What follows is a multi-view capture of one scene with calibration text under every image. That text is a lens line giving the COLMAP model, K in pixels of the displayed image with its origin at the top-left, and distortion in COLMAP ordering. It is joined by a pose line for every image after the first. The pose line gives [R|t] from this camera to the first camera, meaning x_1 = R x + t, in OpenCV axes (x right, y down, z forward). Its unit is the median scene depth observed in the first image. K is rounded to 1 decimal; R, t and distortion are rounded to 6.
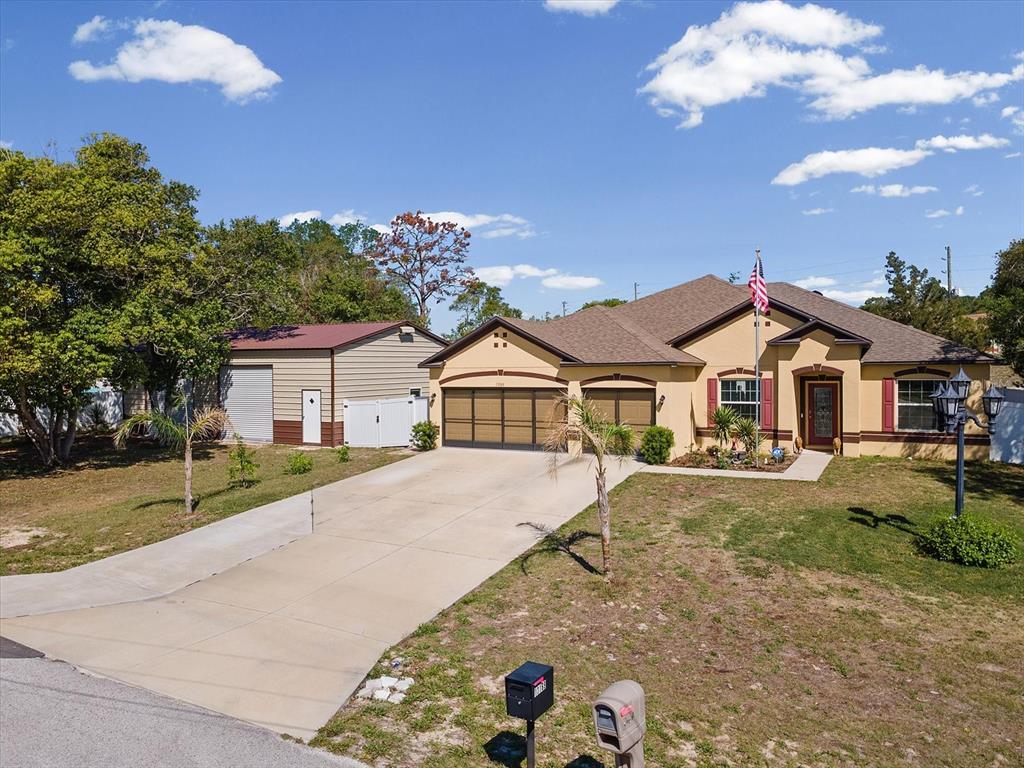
lens RADIAL K [[743.0, 0, 510.2], [0, 743.0, 380.8], [0, 0, 1]] dist [0.032158, 0.002780]
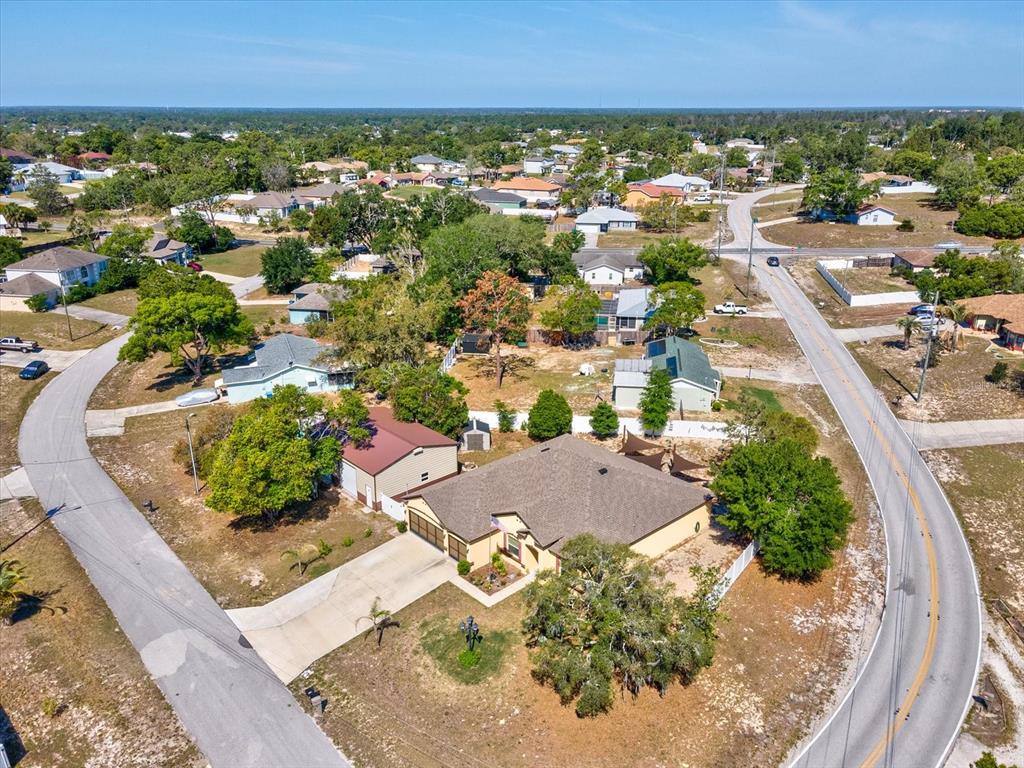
lens RADIAL K [[765.9, 0, 511.0], [0, 765.9, 383.0], [0, 0, 1]] dist [-0.001964, 0.045161]
pose [[0.941839, 0.119316, -0.314171, 0.981760], [-0.011740, 0.945963, 0.324061, -1.222242], [0.335860, -0.301525, 0.892346, -1.001267]]
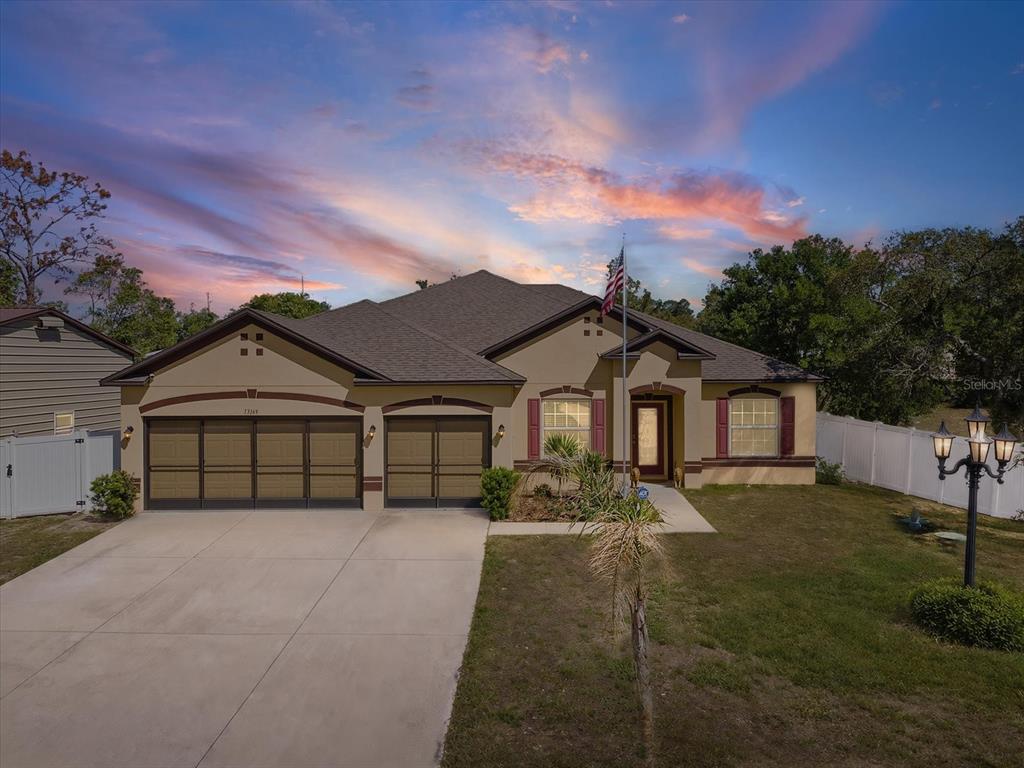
lens RADIAL K [[765.9, 0, 547.3], [0, 765.9, 385.1], [0, 0, 1]] dist [-0.001964, 0.045161]
pose [[0.871570, -0.004253, 0.490252, -0.117945], [0.002039, 0.999985, 0.005049, -0.021597], [-0.490266, -0.003401, 0.871566, 0.273220]]
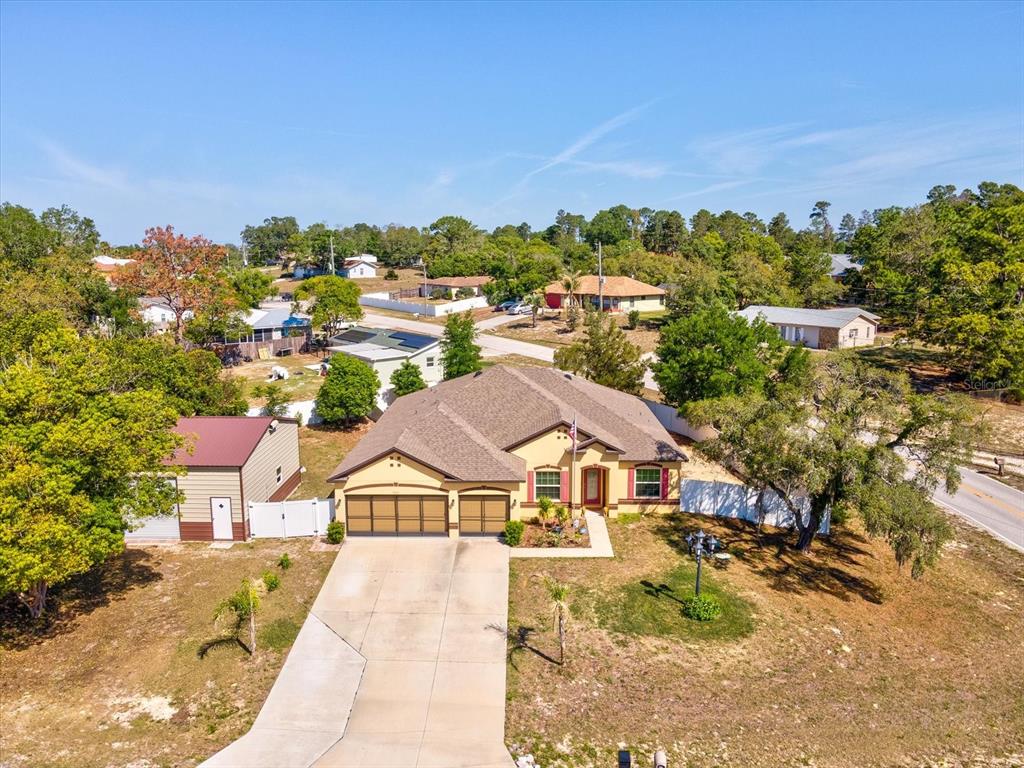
lens RADIAL K [[765.9, 0, 502.2], [0, 765.9, 389.0], [0, 0, 1]] dist [-0.001964, 0.045161]
pose [[0.895800, -0.077072, 0.437724, -0.445985], [0.006442, 0.986998, 0.160601, -0.414067], [-0.444411, -0.141046, 0.884650, -0.329316]]
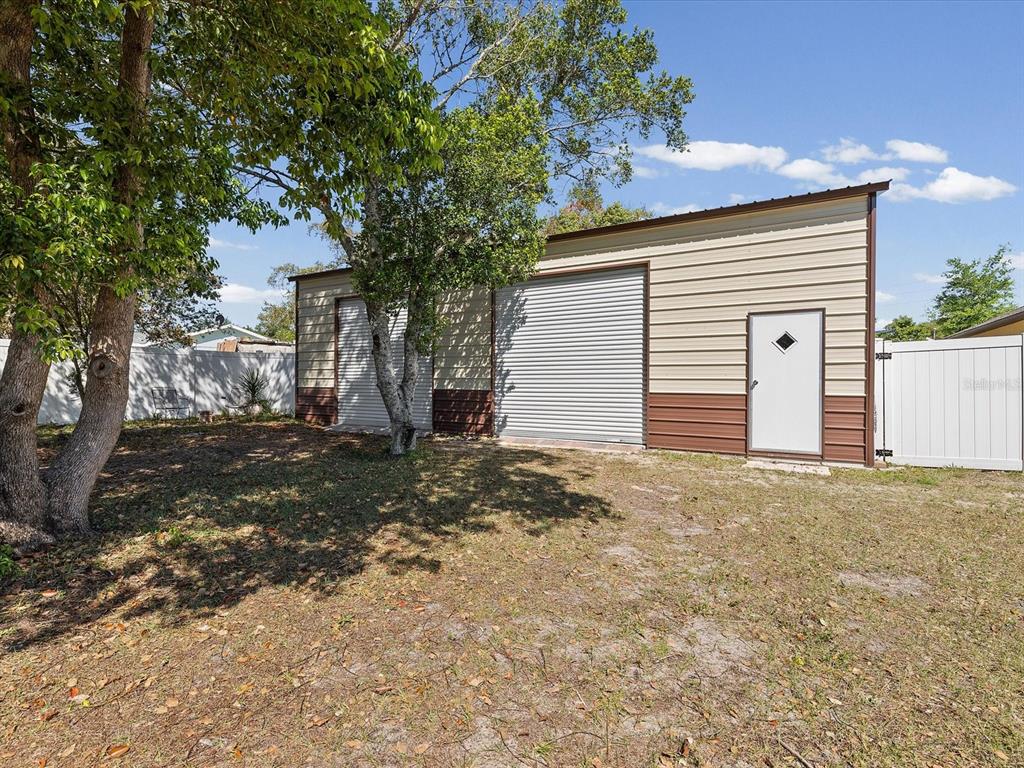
lens RADIAL K [[485.2, 0, 512.9], [0, 485.2, 387.5], [0, 0, 1]] dist [-0.002086, -0.000237]
pose [[0.999276, 0.021715, -0.031233, -0.456629], [-0.022277, 0.999594, -0.017747, 0.066894], [0.030835, 0.018430, 0.999355, 0.858832]]
